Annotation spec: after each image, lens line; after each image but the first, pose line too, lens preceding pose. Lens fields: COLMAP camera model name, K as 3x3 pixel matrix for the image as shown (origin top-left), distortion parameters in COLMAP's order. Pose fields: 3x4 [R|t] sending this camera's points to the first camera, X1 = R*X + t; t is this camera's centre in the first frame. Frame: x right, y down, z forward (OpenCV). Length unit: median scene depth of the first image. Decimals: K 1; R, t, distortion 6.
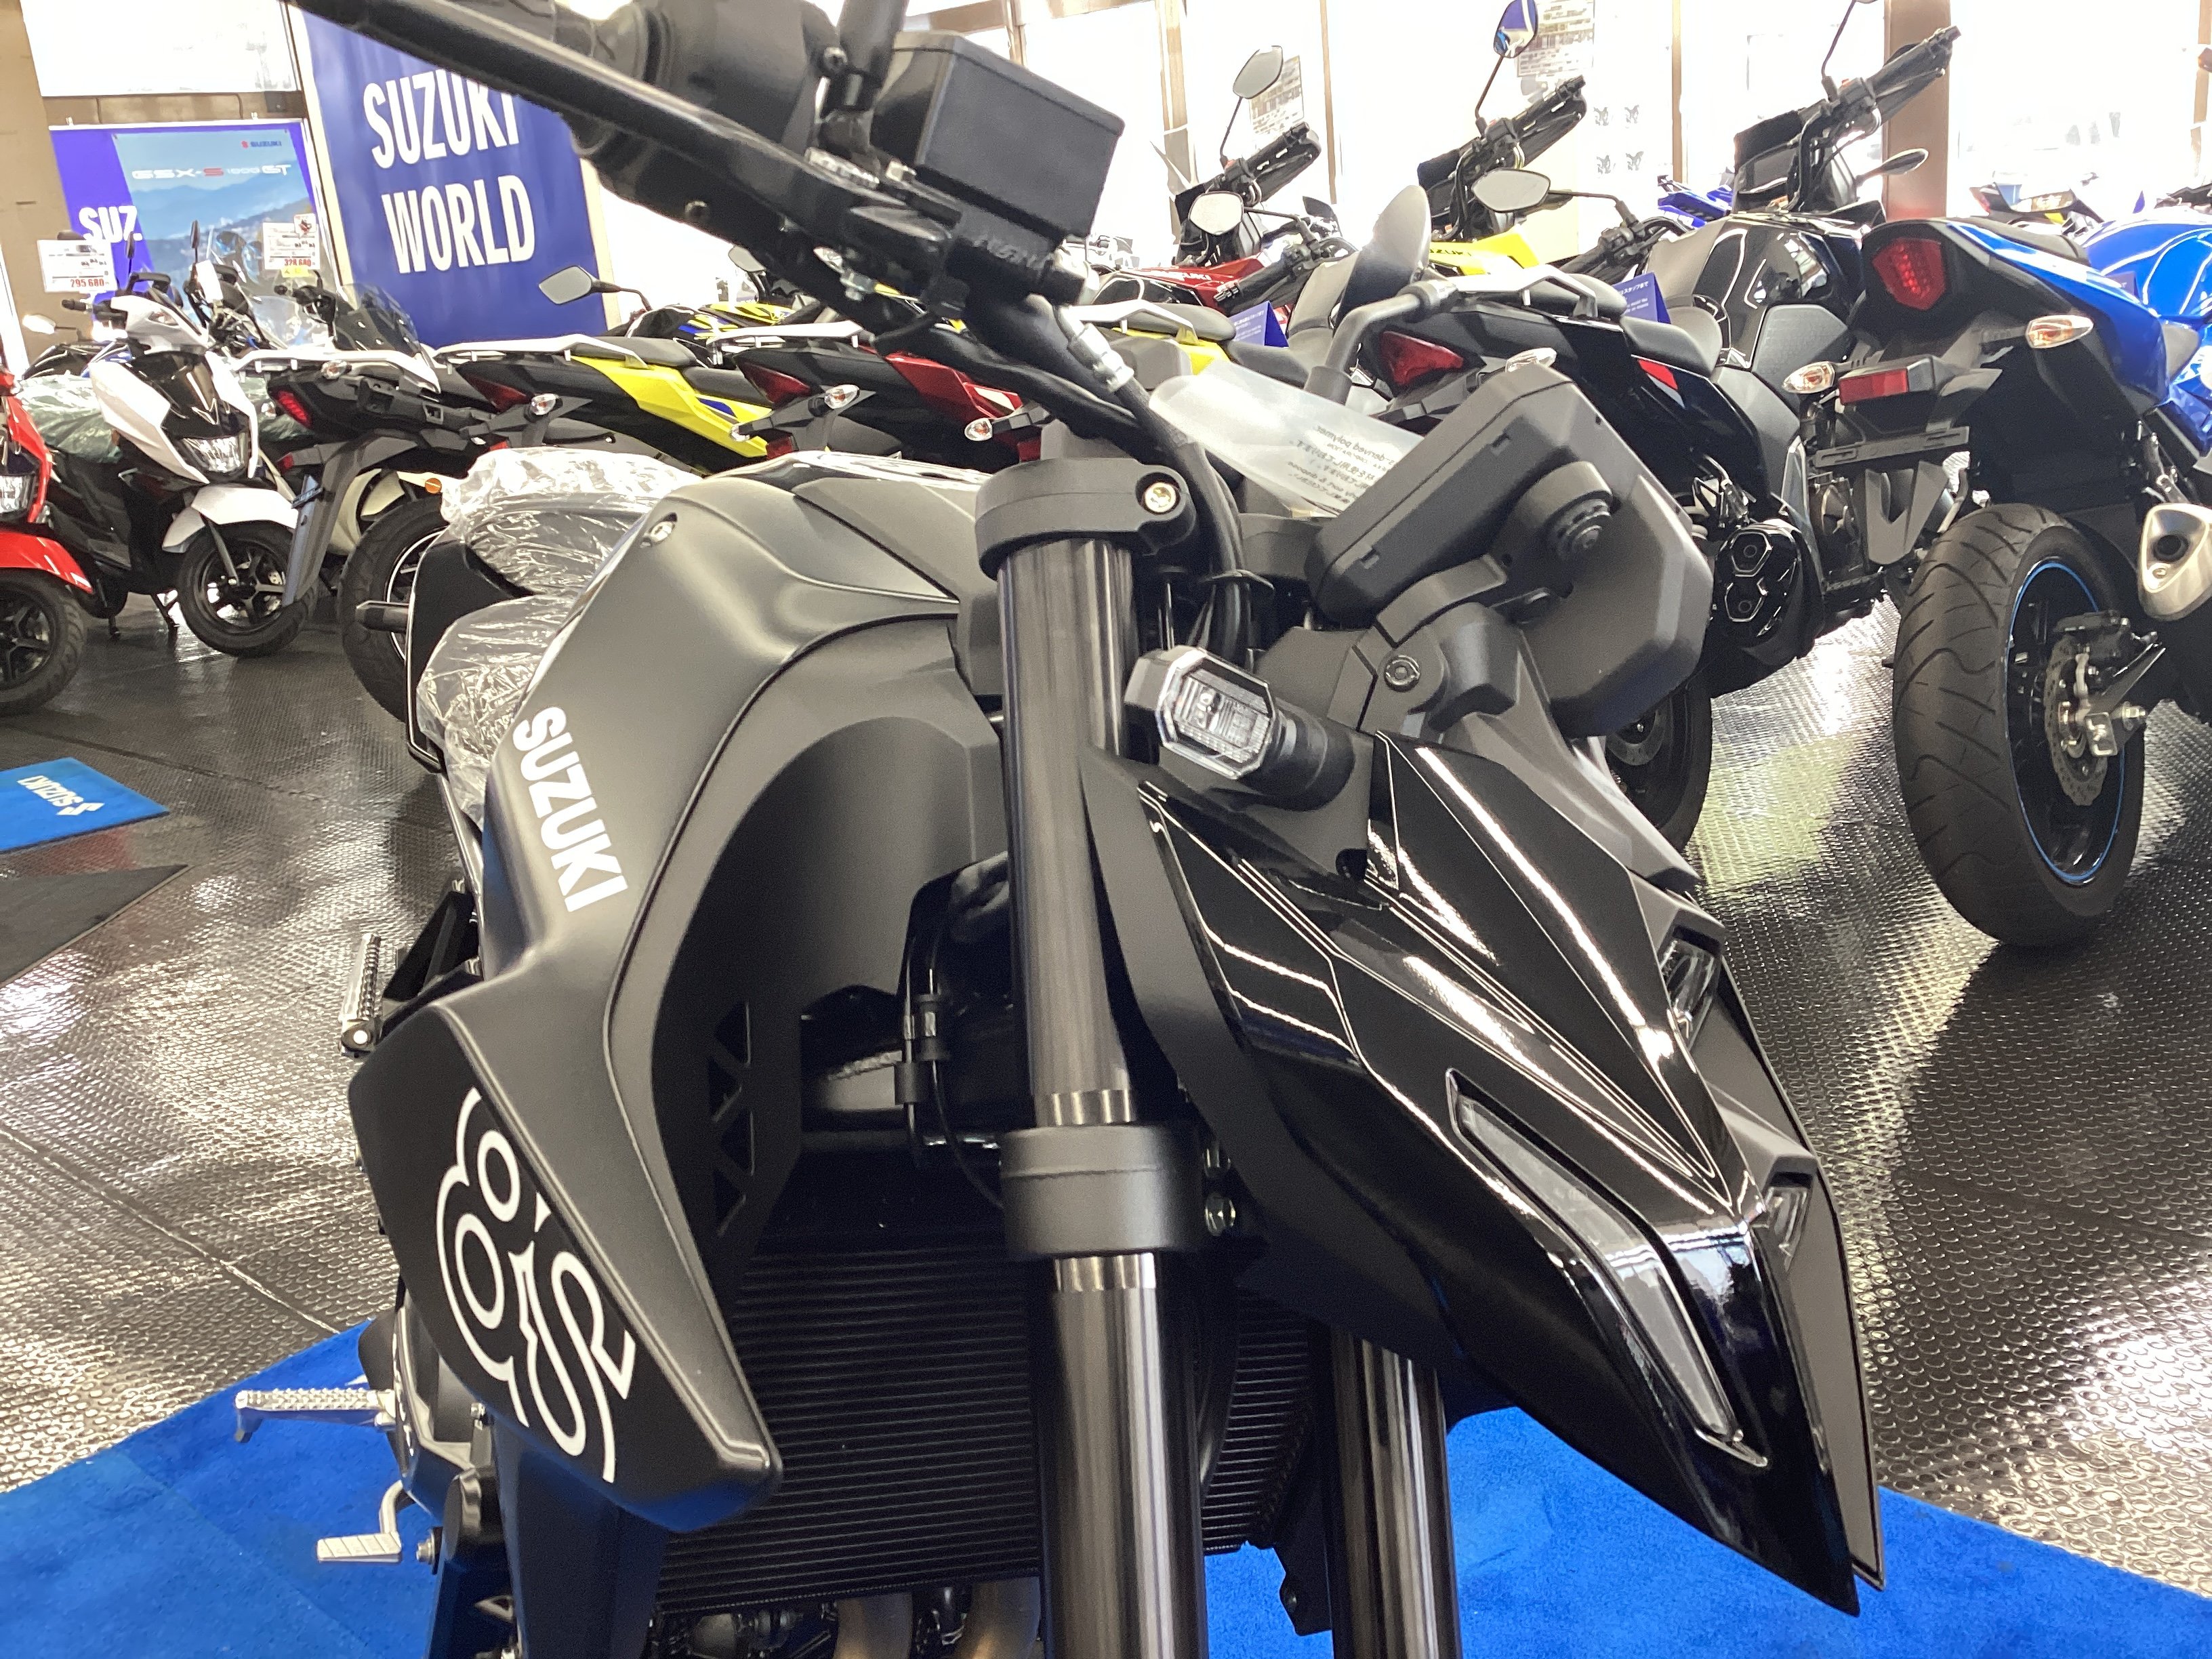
lens RADIAL K [[2018.7, 0, 1106.0], [0, 2018.7, 829.5], [0, 0, 1]] dist [0.073966, -0.114479]
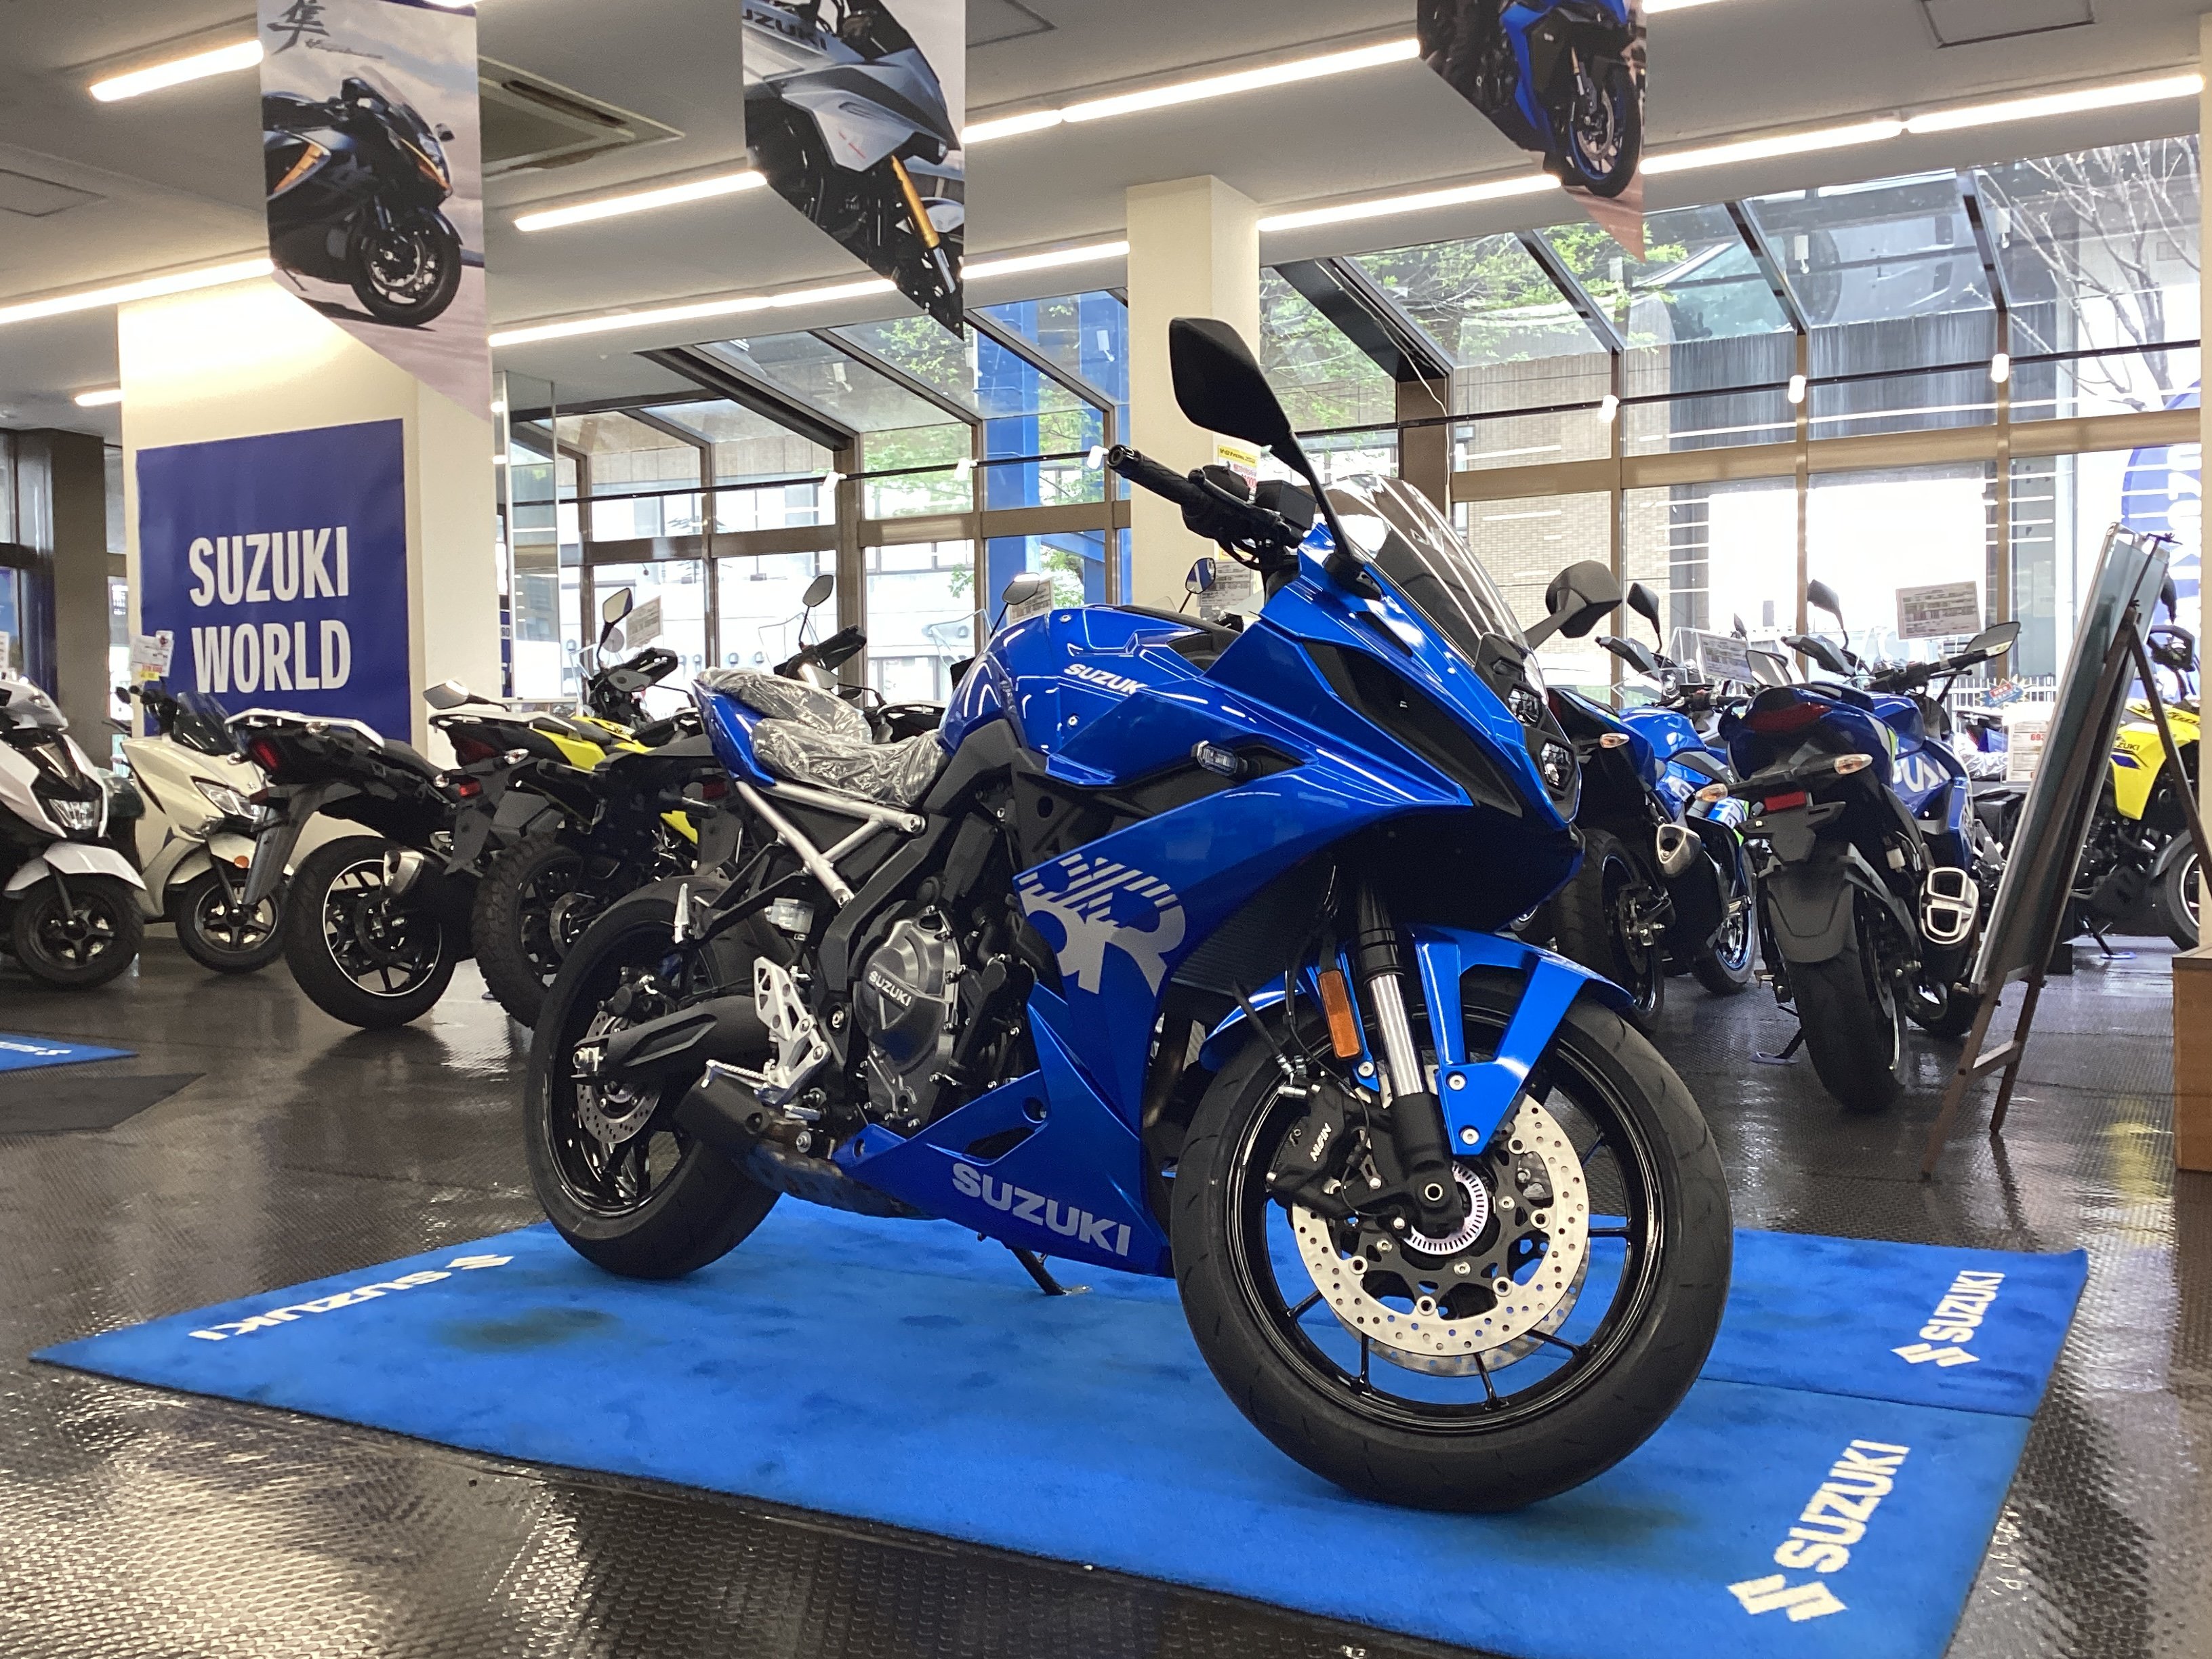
lens RADIAL K [[2072.4, 0, 1106.0], [0, 2072.4, 829.5], [0, 0, 1]] dist [0.176394, -0.374476]
pose [[0.970664, 0.076527, 0.227939, -0.183838], [-0.012676, 0.962967, -0.269321, 0.187963], [-0.240107, 0.258531, 0.935687, -0.355896]]
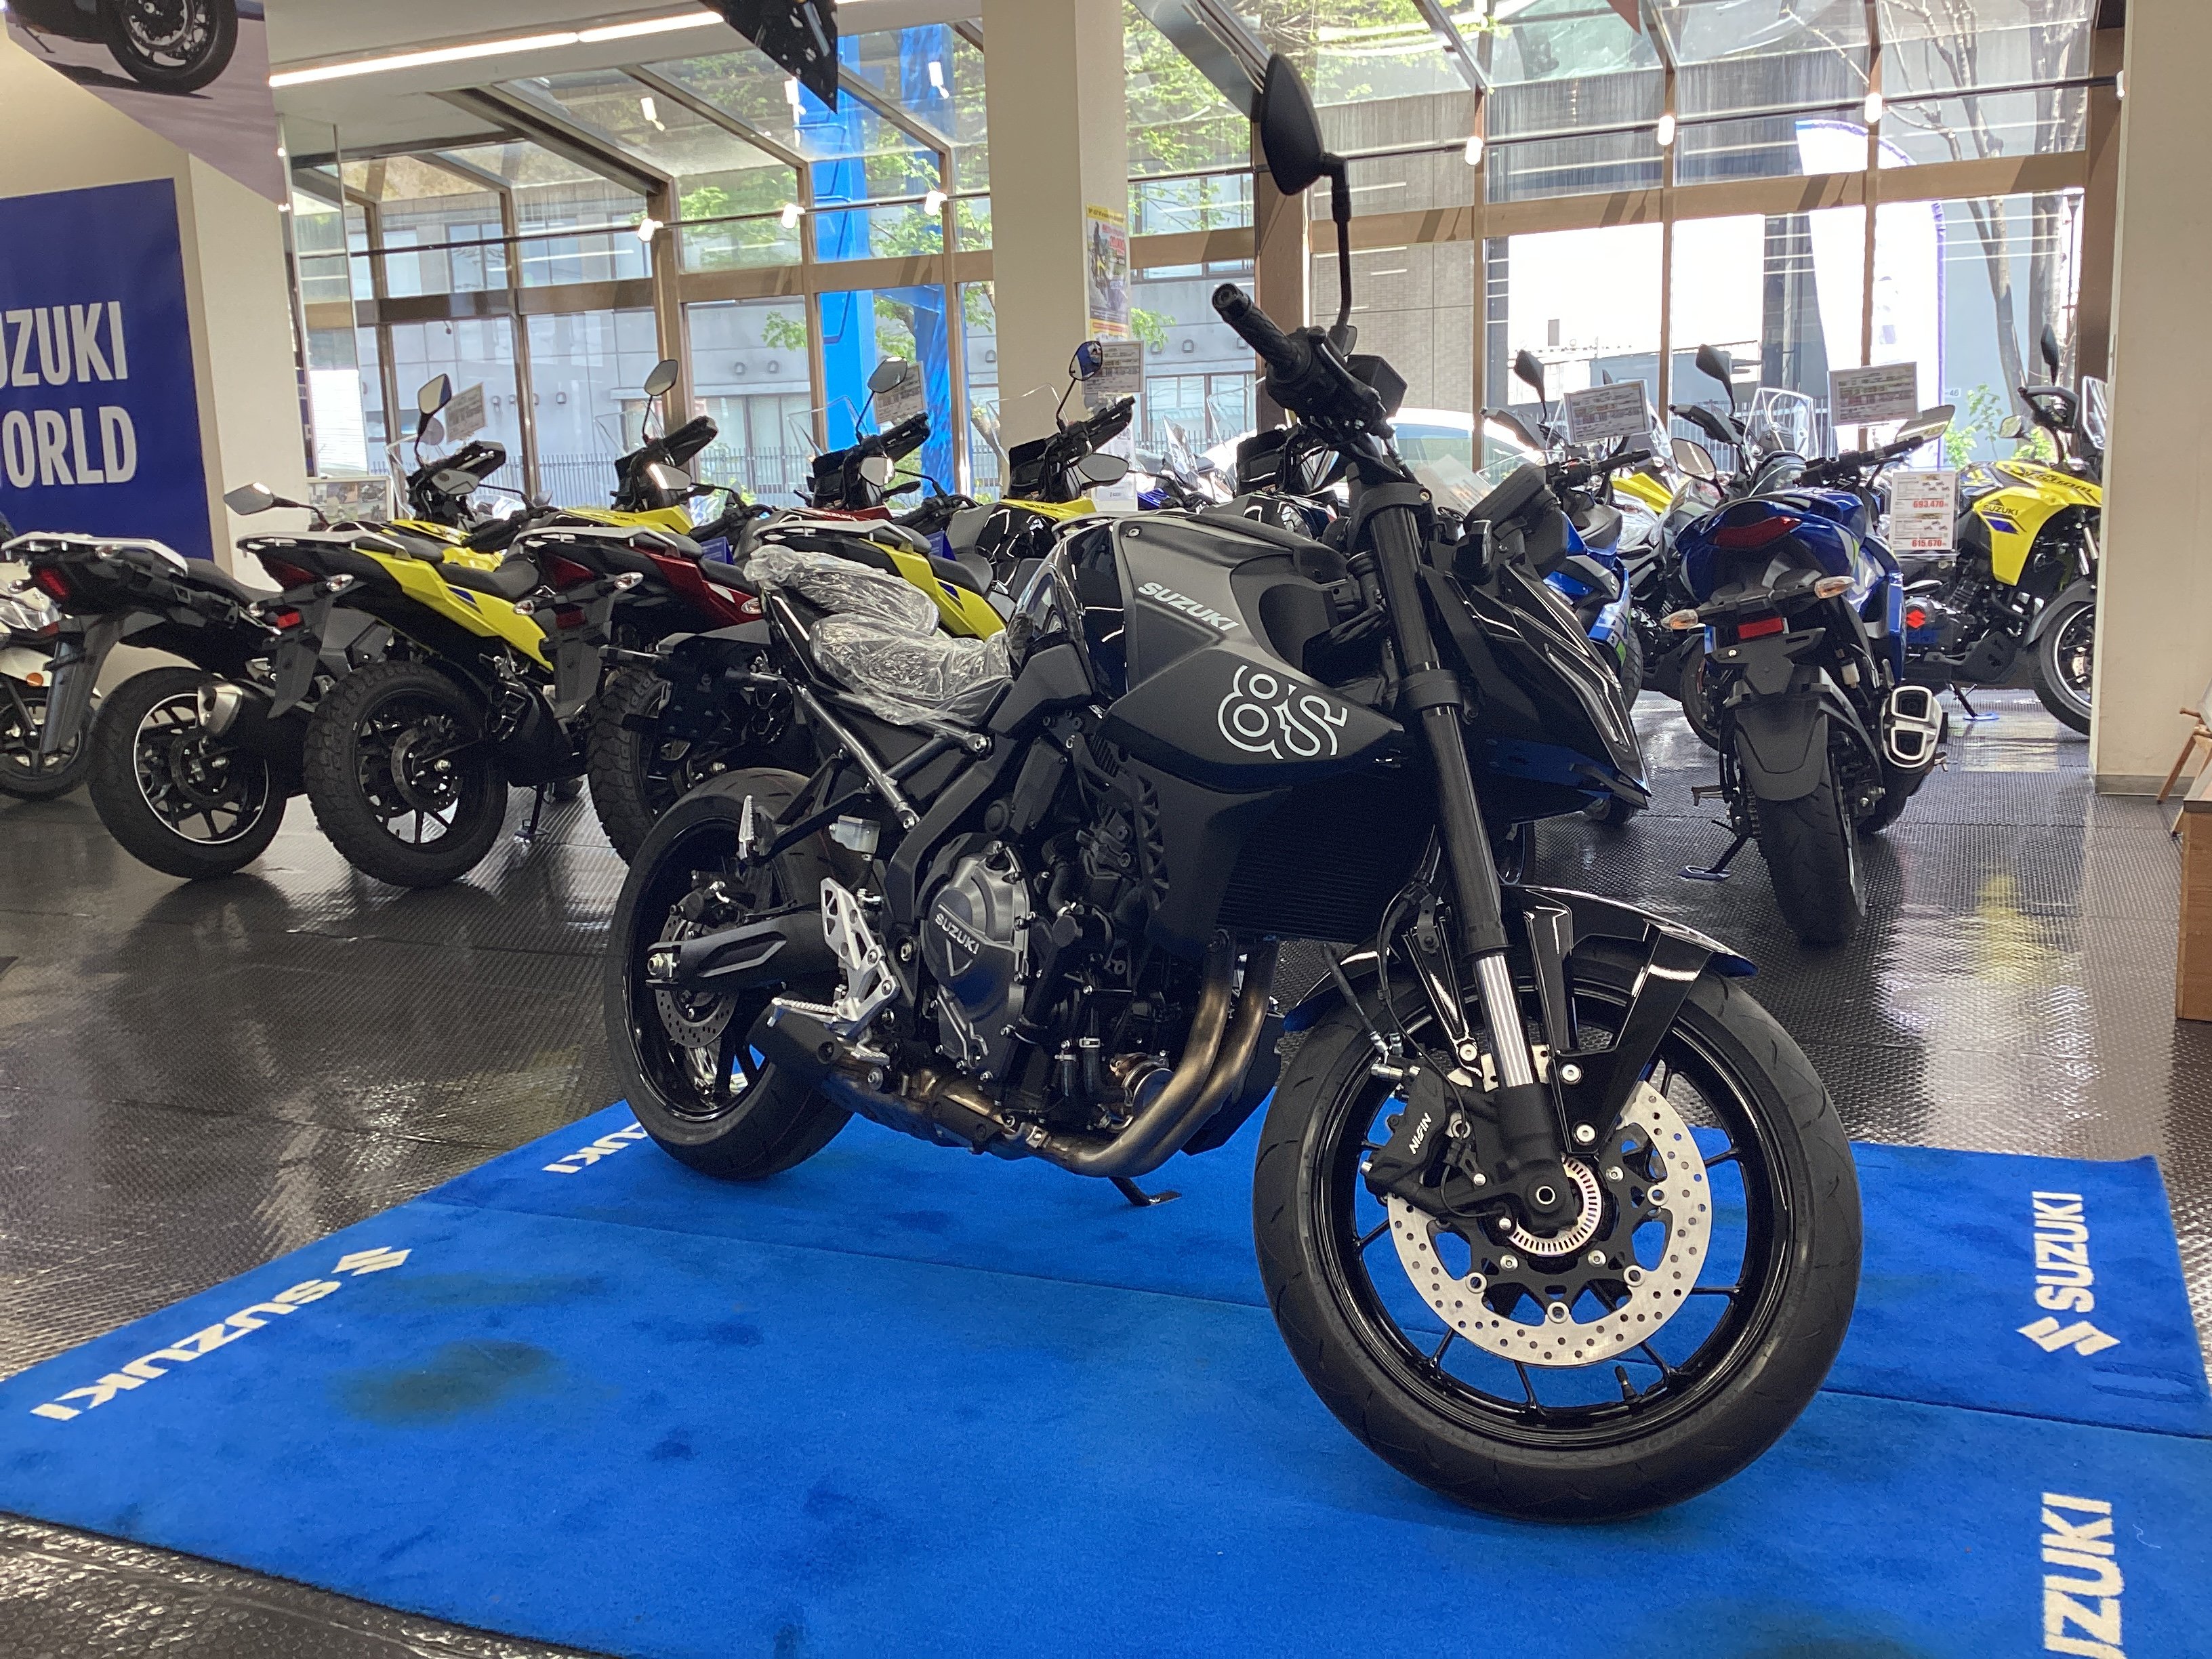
lens RADIAL K [[2018.7, 0, 1106.0], [0, 2018.7, 829.5], [0, 0, 1]] dist [0.073966, -0.114479]
pose [[0.946703, 0.009685, 0.321962, -0.204809], [0.036135, 0.990045, -0.136034, 0.107618], [-0.320075, 0.140418, 0.936928, -0.246354]]
